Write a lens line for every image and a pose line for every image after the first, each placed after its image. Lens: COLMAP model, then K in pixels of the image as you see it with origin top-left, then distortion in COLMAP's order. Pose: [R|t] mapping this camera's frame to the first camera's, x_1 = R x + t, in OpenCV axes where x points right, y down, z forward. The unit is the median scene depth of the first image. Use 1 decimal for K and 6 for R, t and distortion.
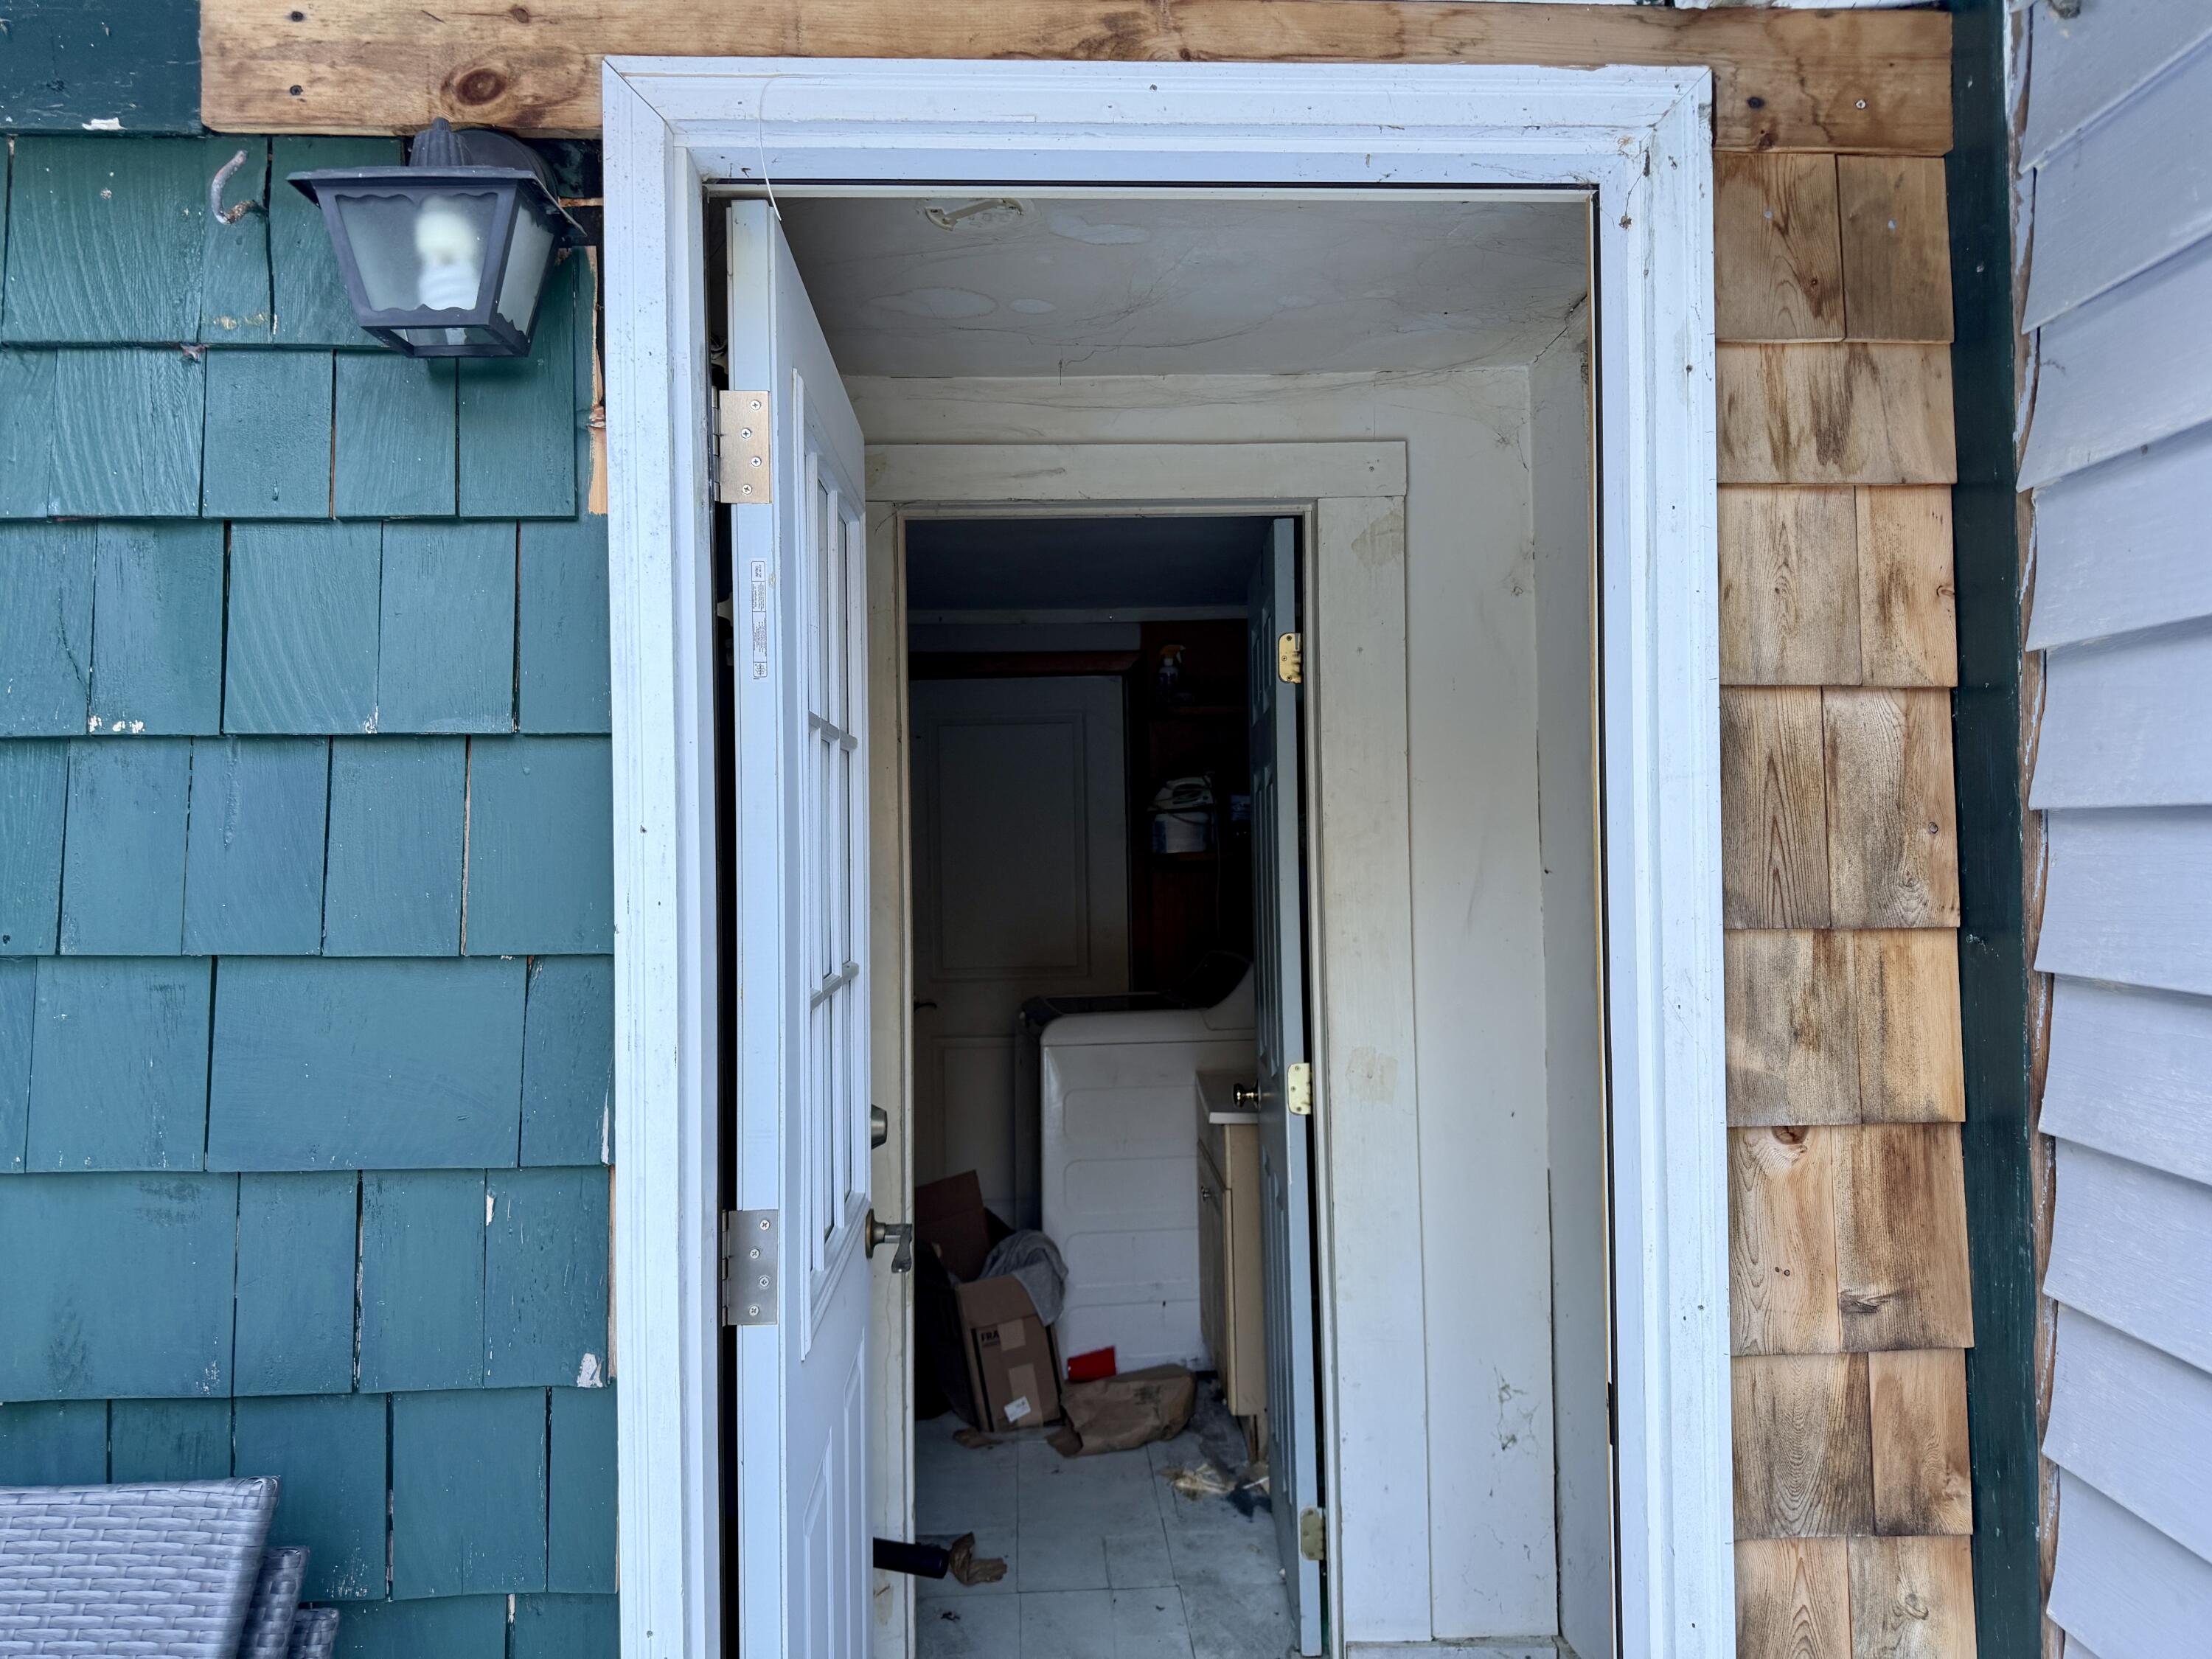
lens RADIAL K [[1550.9, 0, 1111.5], [0, 1550.9, 814.4], [0, 0, 1]] dist [0.066567, -0.074037]
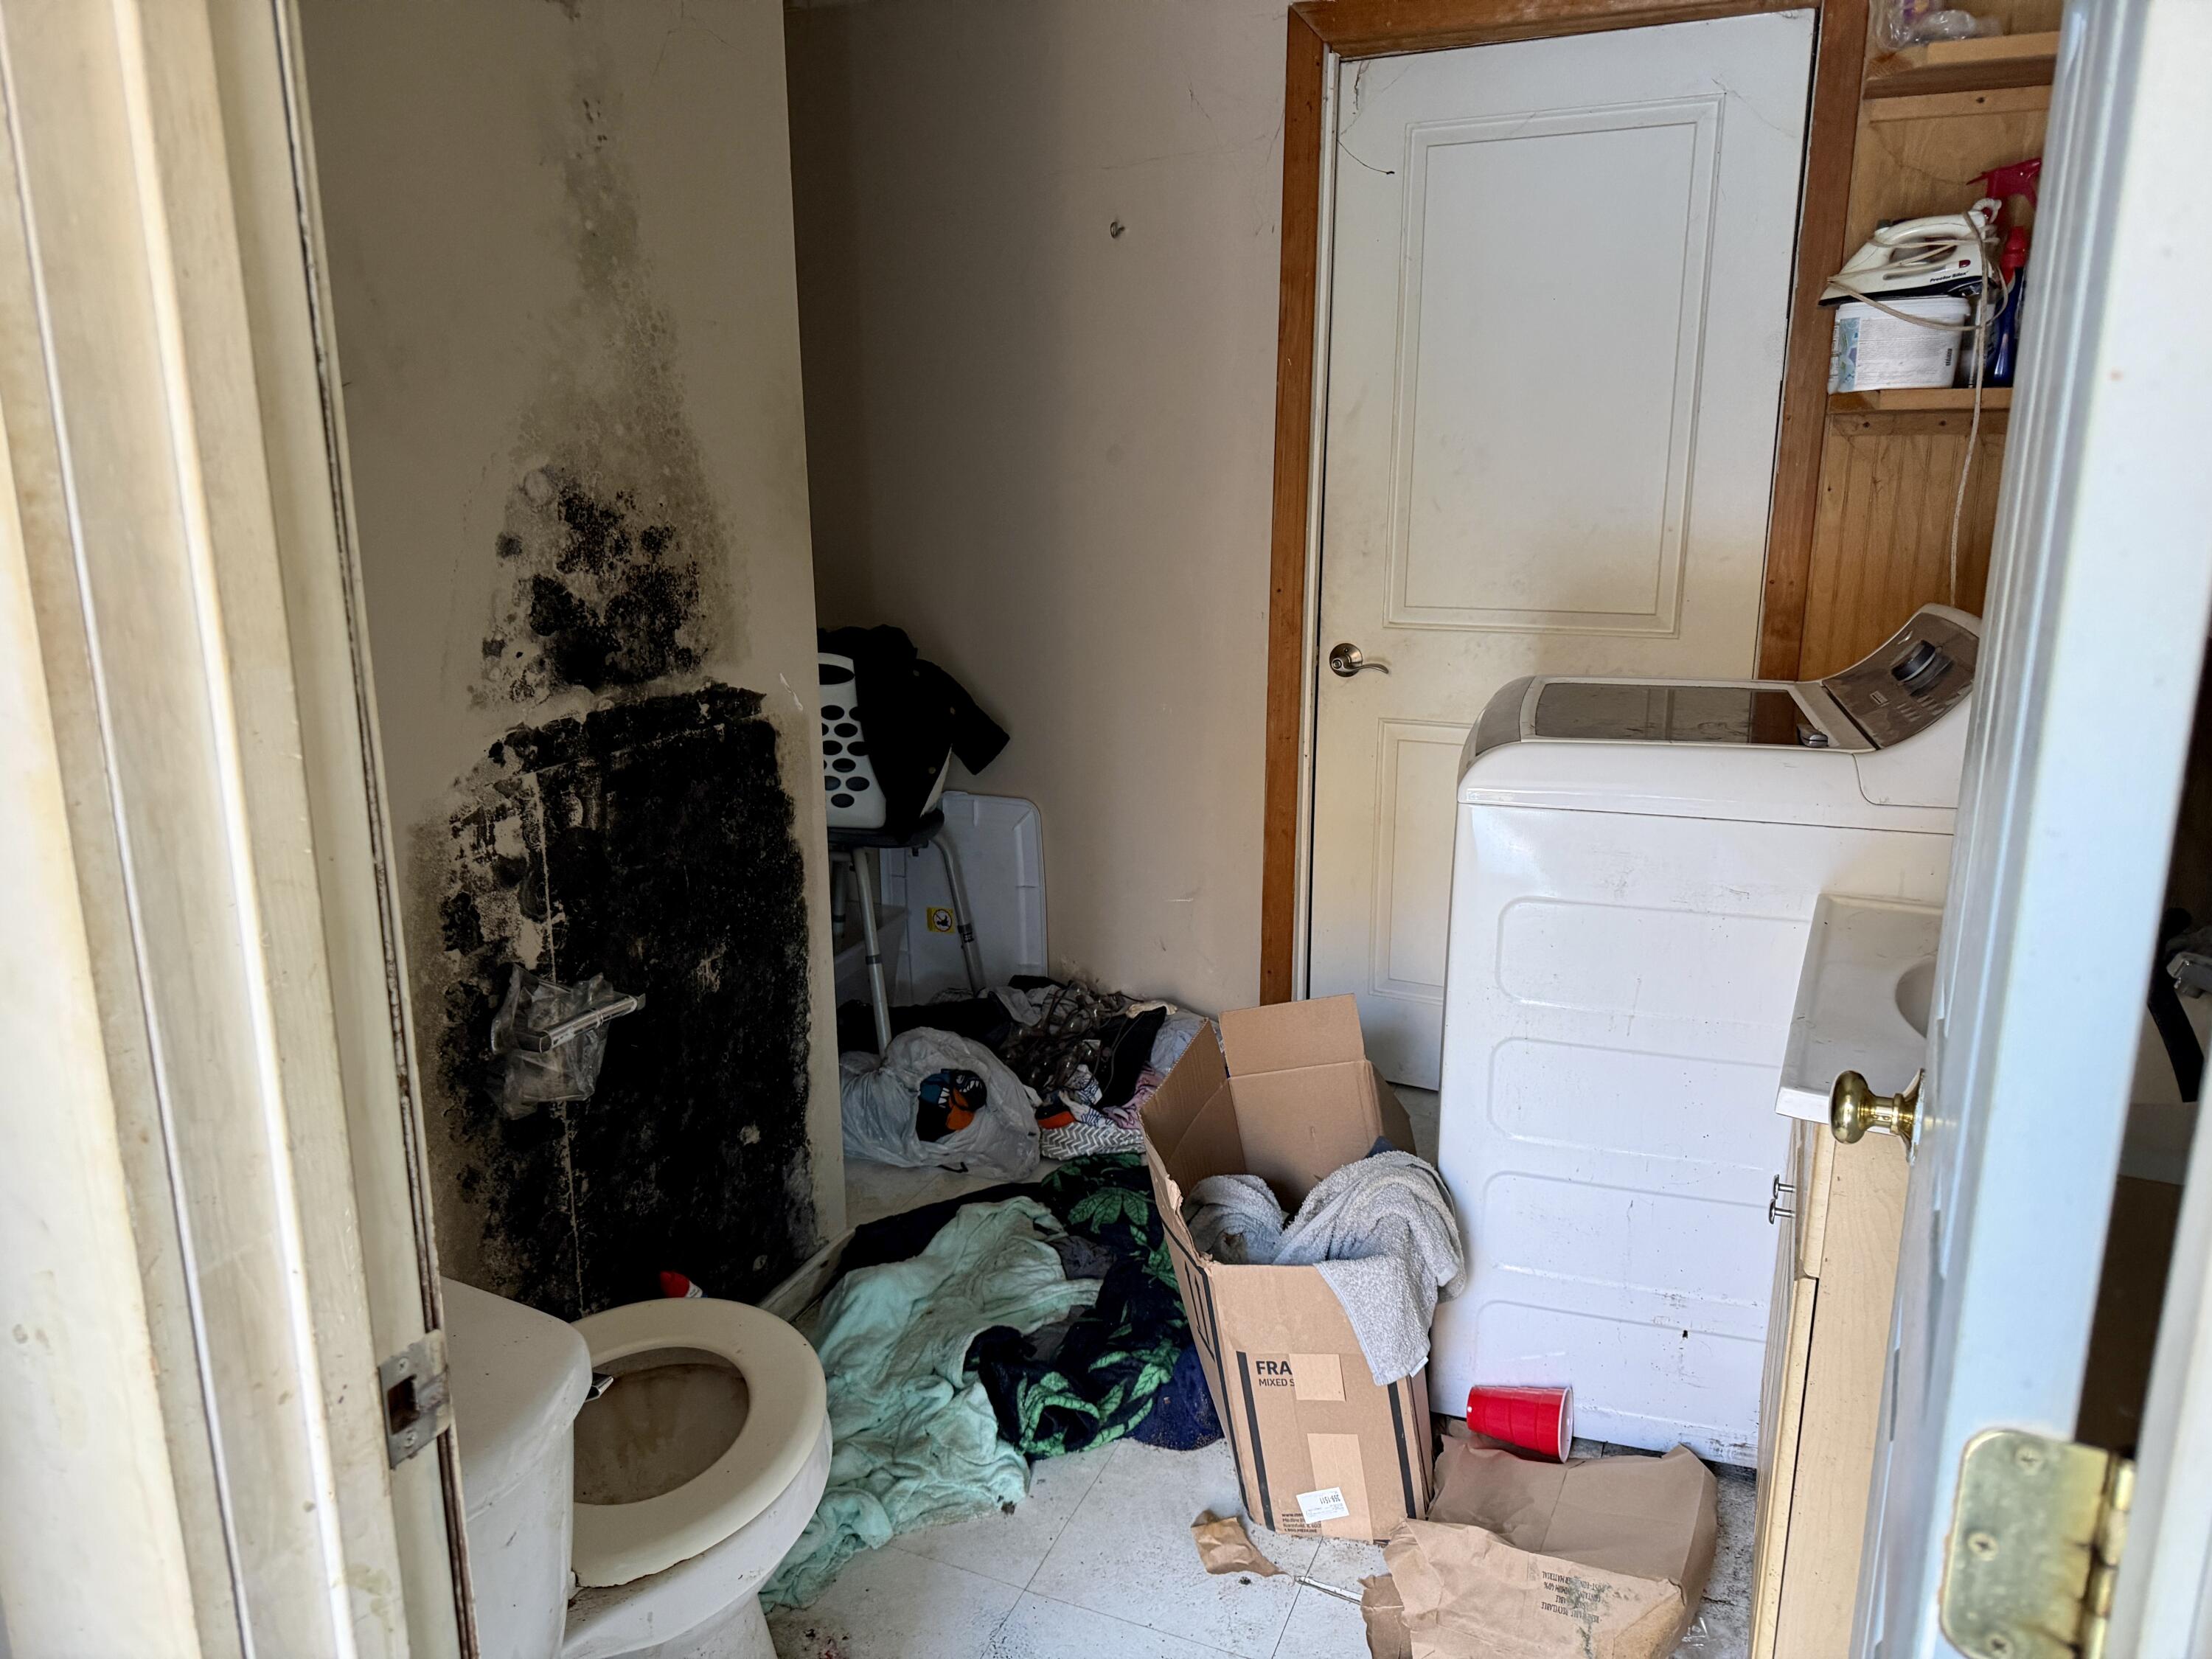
lens RADIAL K [[1550.9, 0, 1111.5], [0, 1550.9, 814.4], [0, 0, 1]] dist [0.066567, -0.074037]
pose [[0.895627, 0.123937, -0.427191, 0.054608], [-0.009778, 0.965652, 0.259656, 0.027902], [0.444698, -0.228378, 0.866076, 0.472751]]
